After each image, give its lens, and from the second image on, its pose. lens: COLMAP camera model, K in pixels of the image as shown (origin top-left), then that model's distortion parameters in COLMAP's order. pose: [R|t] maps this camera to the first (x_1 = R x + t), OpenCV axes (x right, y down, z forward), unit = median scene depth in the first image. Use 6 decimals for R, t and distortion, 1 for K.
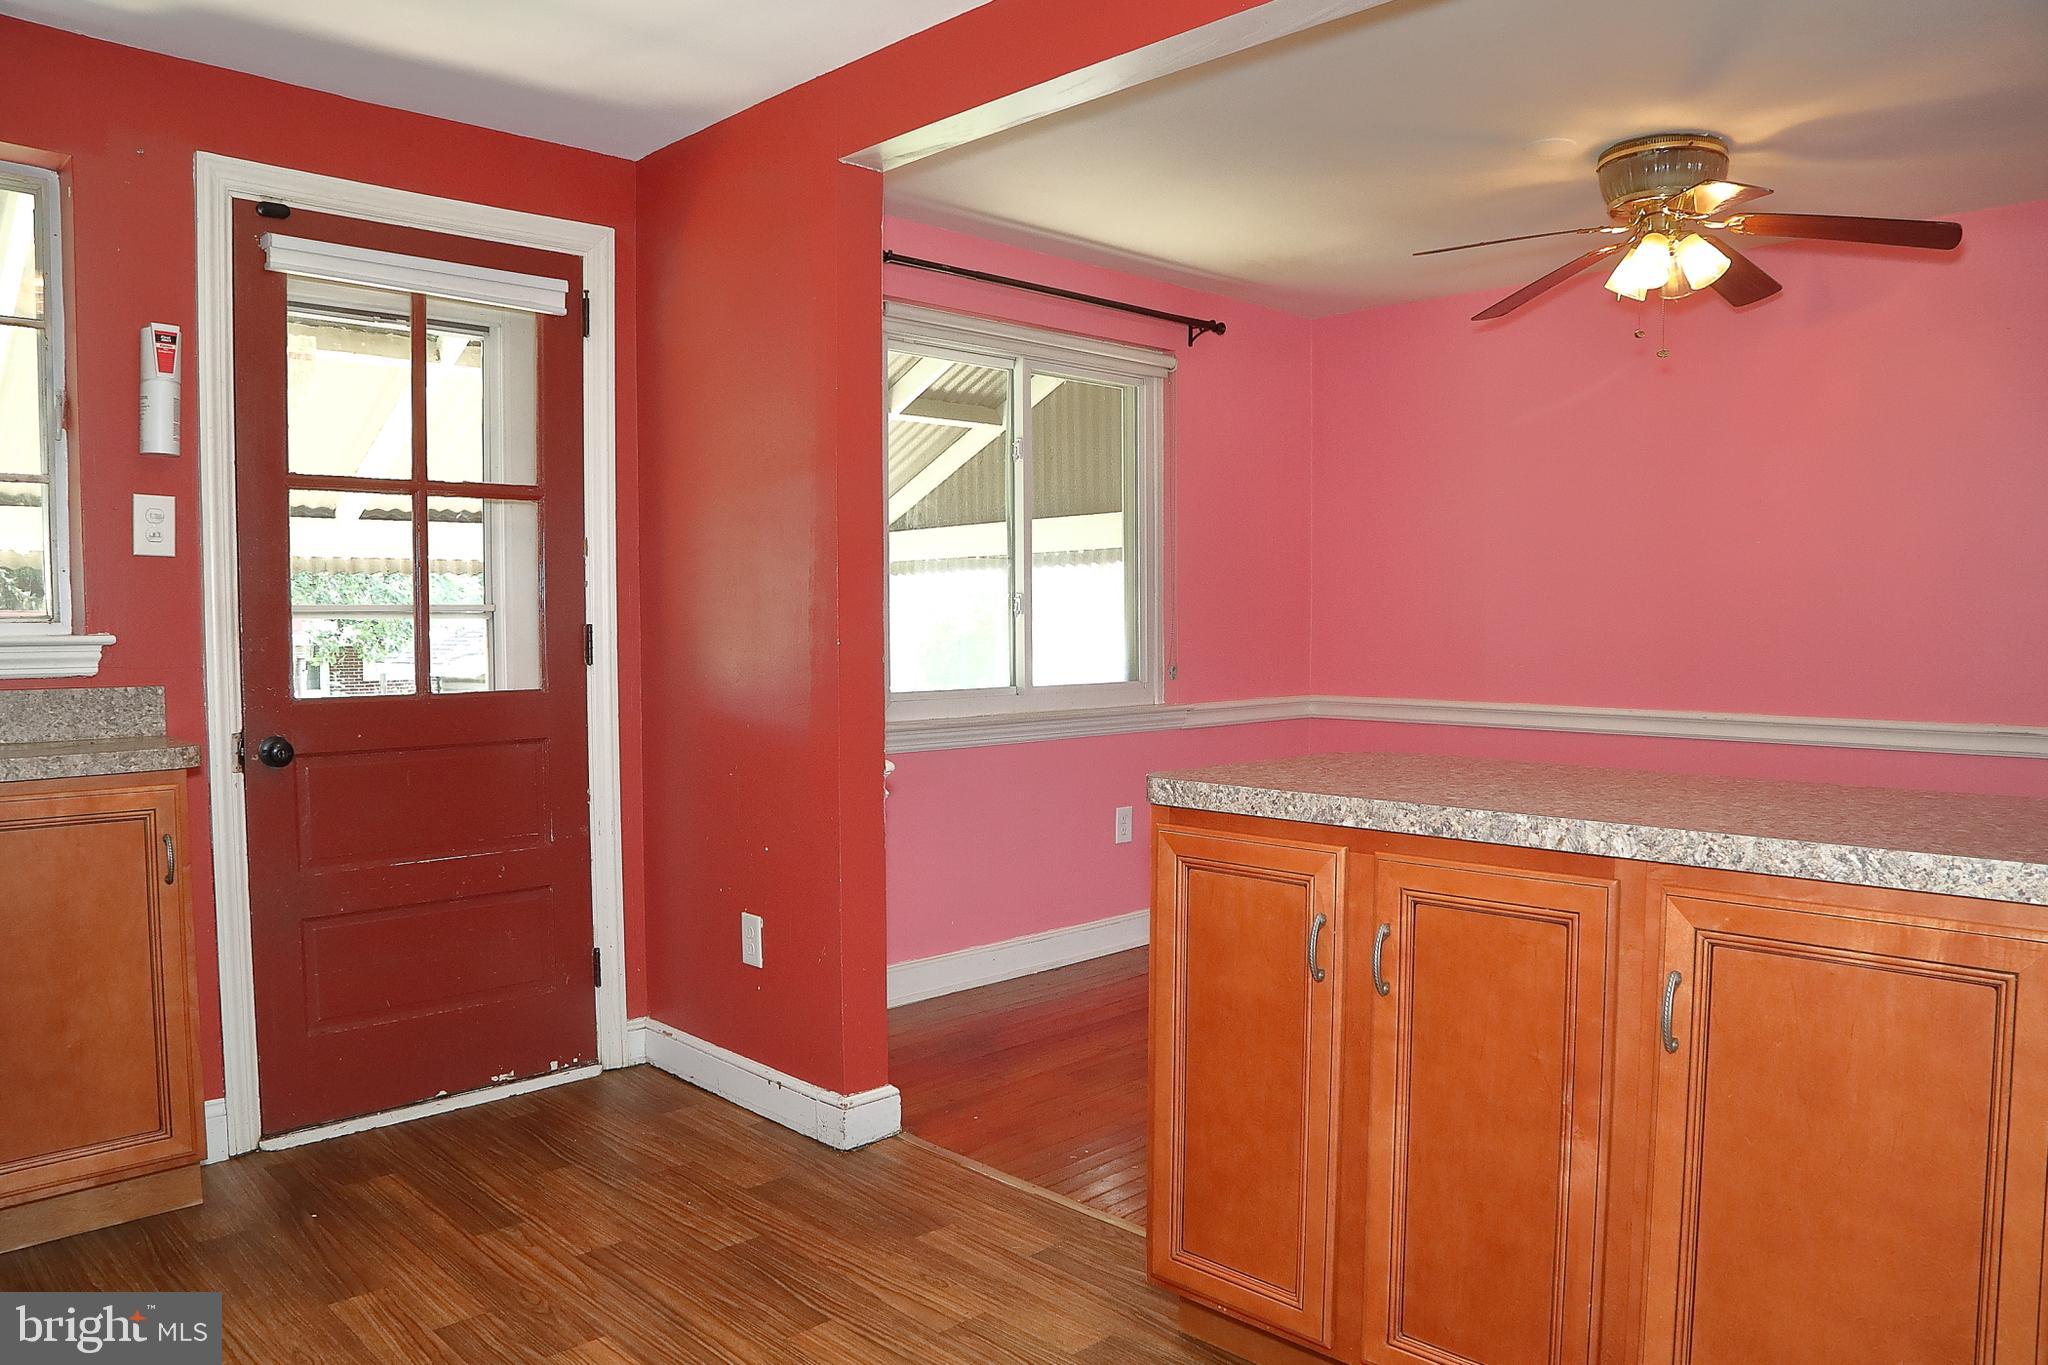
lens RADIAL K [[1424.9, 0, 1024.0], [0, 1424.9, 682.5], [0, 0, 1]] dist [-0.130096, 0.086742]
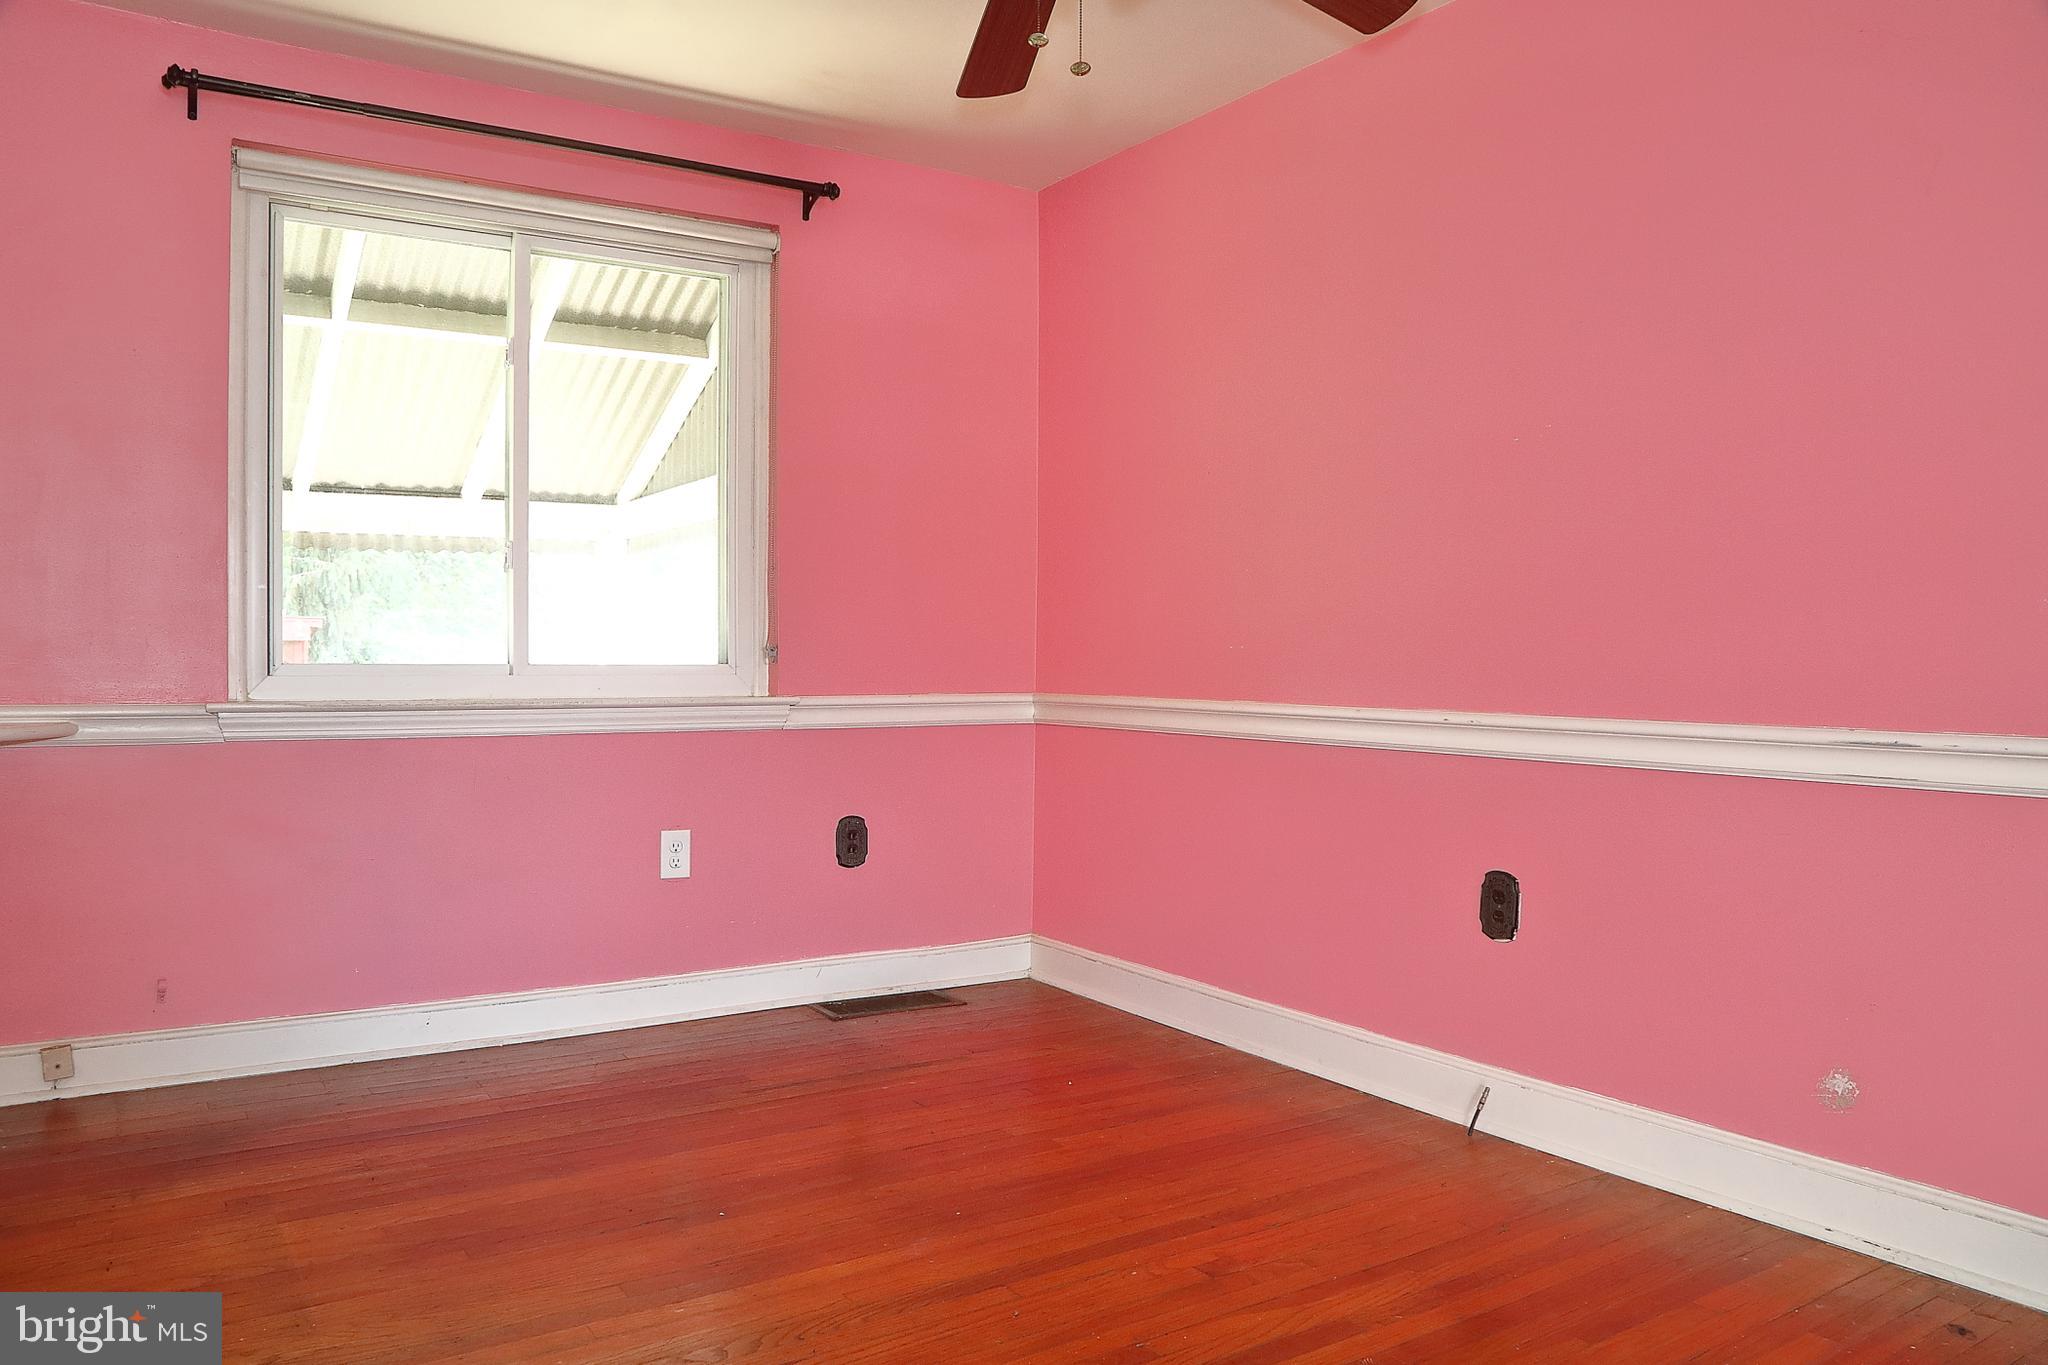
lens RADIAL K [[1453.9, 0, 1024.0], [0, 1453.9, 682.5], [0, 0, 1]] dist [-0.117041, 0.061566]
pose [[0.983114, 0.013658, -0.182482, 0.655058], [-0.019029, 0.999435, -0.027715, 0.046901], [0.182000, 0.030720, 0.982819, 0.487877]]
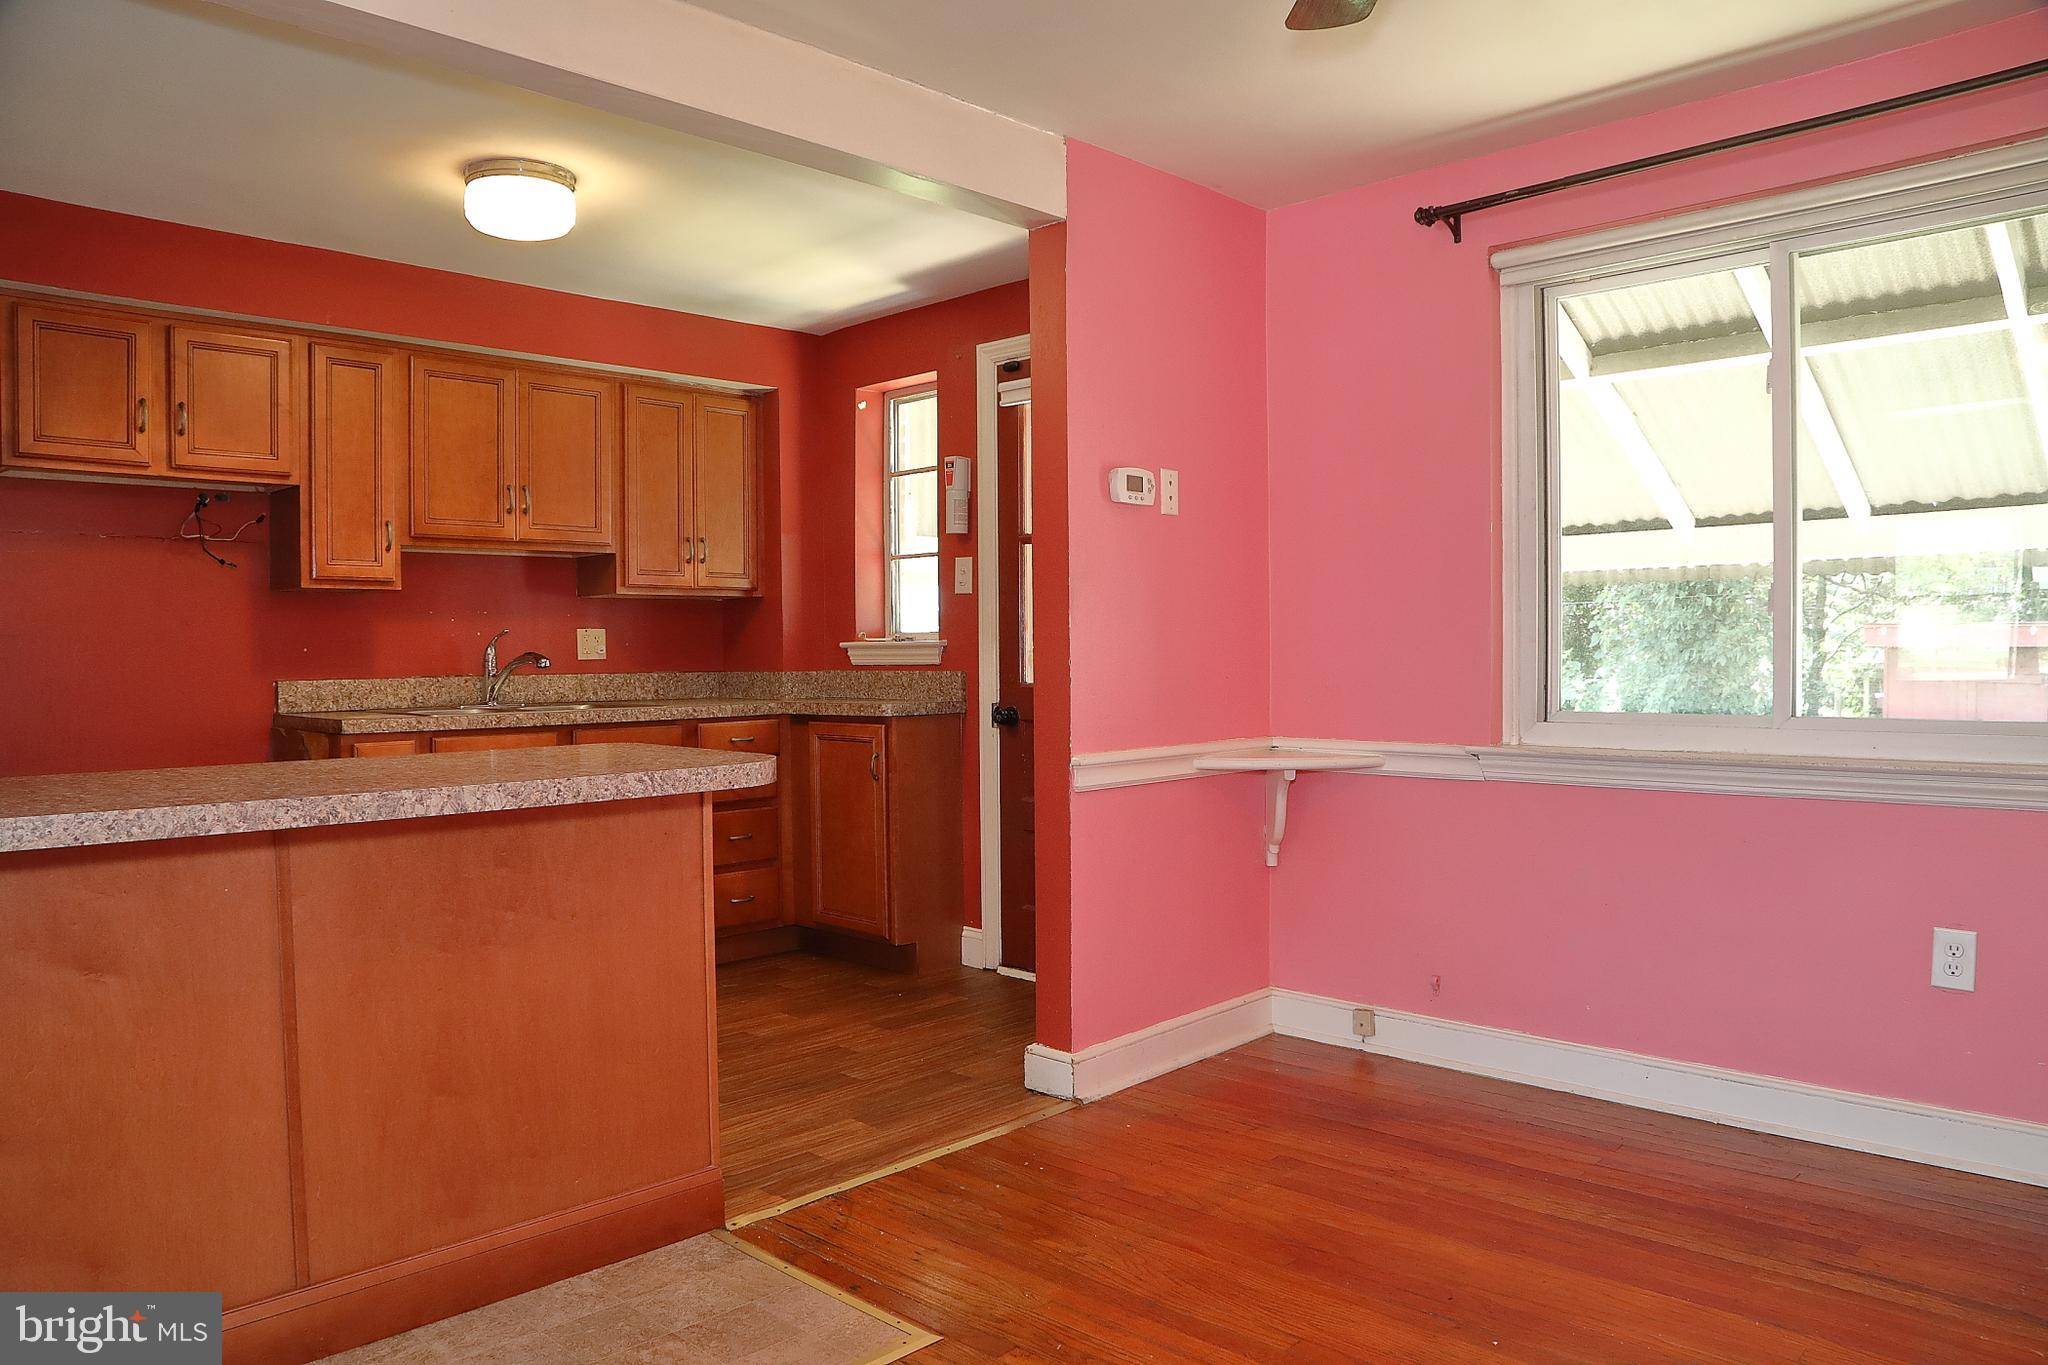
lens RADIAL K [[1387.4, 0, 1024.0], [0, 1387.4, 682.5], [0, 0, 1]] dist [-0.123974, 0.075752]
pose [[0.030346, 0.025576, -0.999212, 1.037091], [-0.034016, 0.999120, 0.024540, -0.027282], [0.998960, 0.033245, 0.031189, 0.998846]]
